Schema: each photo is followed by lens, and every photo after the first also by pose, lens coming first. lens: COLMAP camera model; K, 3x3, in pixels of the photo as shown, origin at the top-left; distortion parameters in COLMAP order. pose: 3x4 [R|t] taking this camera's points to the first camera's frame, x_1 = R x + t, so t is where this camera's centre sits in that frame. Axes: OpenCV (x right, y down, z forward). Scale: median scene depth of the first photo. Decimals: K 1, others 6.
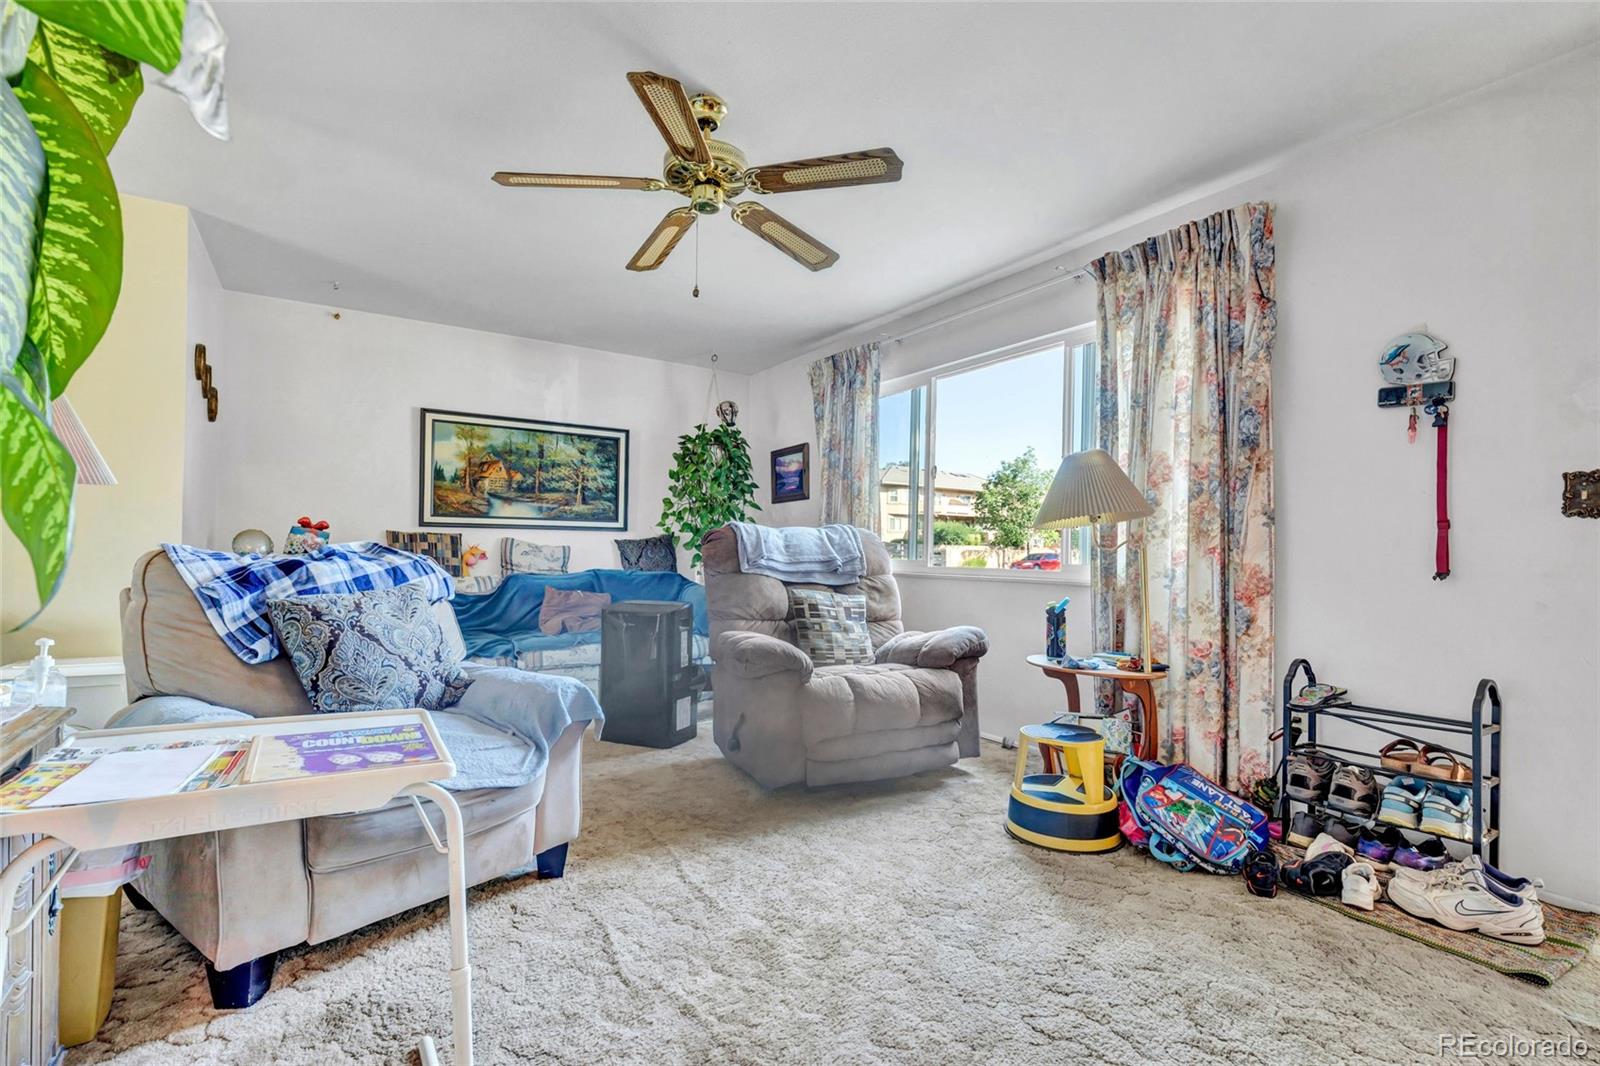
lens RADIAL K [[731.0, 0, 802.2], [0, 731.0, 539.6], [0, 0, 1]] dist [0.005544, -0.000727]
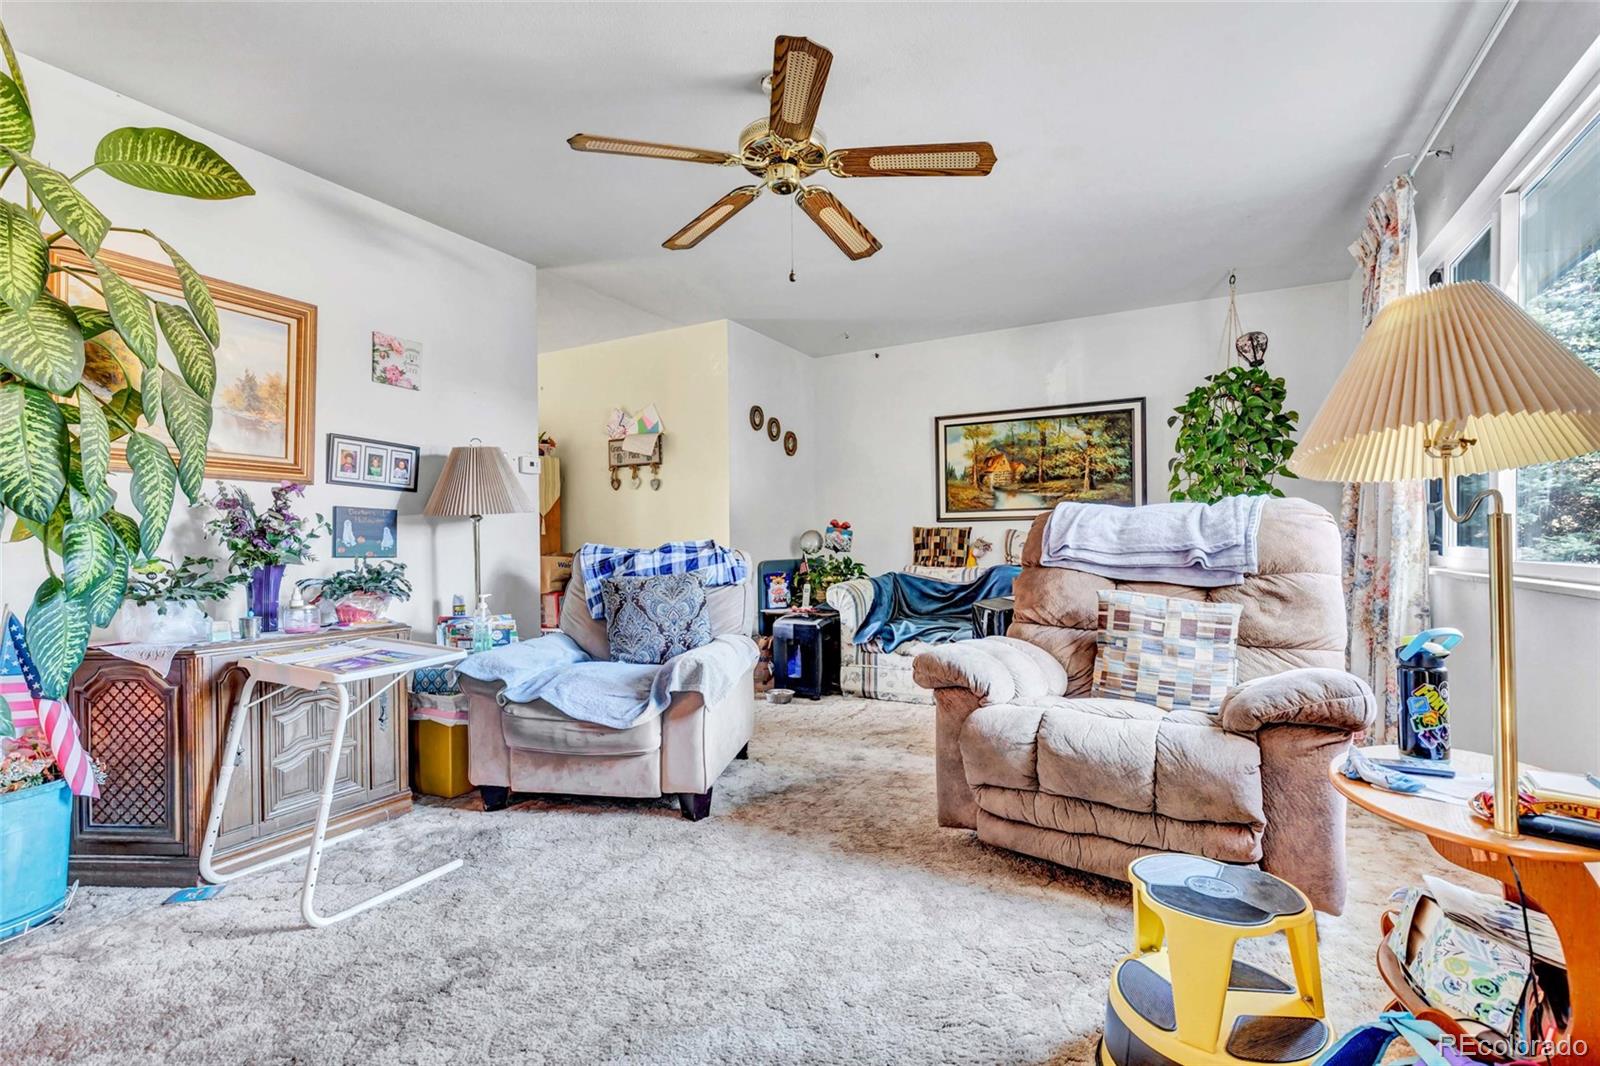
lens RADIAL K [[731.0, 0, 800.5], [0, 731.0, 539.9], [0, 0, 1]] dist [0.005544, -0.000727]
pose [[0.465511, -0.019878, -0.884819, 0.367267], [0.030696, 0.999509, -0.006305, 0.009637], [0.884509, -0.024225, 0.465893, 0.281671]]
